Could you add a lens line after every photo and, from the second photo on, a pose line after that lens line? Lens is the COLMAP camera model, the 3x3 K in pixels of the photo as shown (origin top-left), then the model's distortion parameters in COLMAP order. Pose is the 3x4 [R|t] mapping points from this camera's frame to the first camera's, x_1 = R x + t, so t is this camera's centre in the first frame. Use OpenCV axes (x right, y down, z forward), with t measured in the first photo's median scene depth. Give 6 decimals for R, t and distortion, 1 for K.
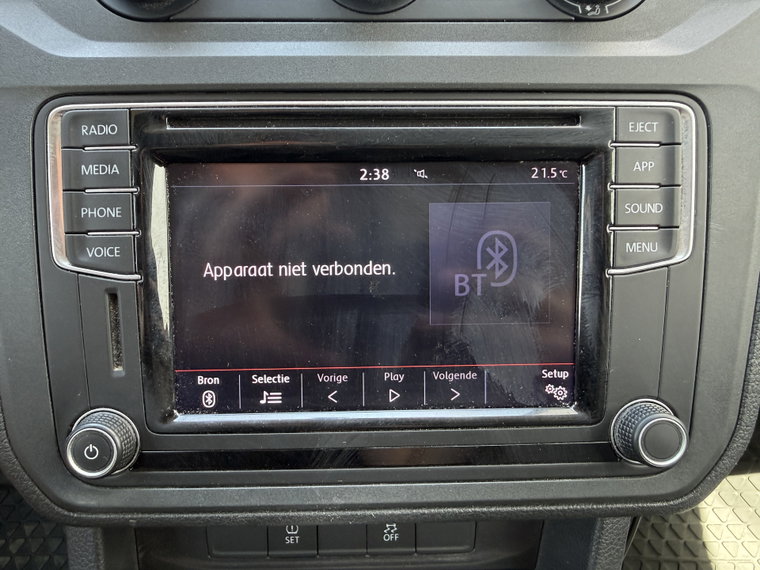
lens RADIAL K [[541.5, 0, 382.4], [0, 541.5, 285.1], [0, 0, 1]] dist [-0.004380, -0.012553]
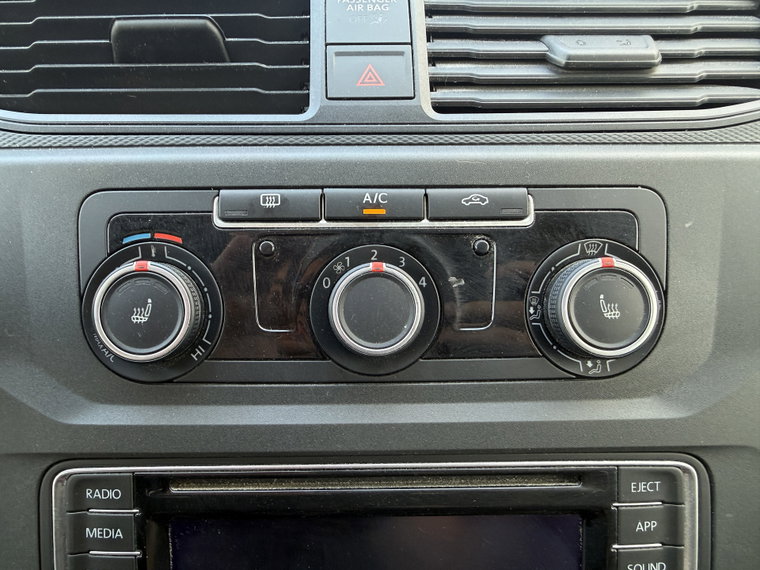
lens RADIAL K [[541.5, 0, 377.9], [0, 541.5, 285.4], [0, 0, 1]] dist [-0.004380, -0.012553]
pose [[0.999880, -0.001557, -0.015386, 0.005382], [0.001117, 0.999591, -0.028589, -0.642983], [0.015424, 0.028568, 0.999473, -0.012553]]
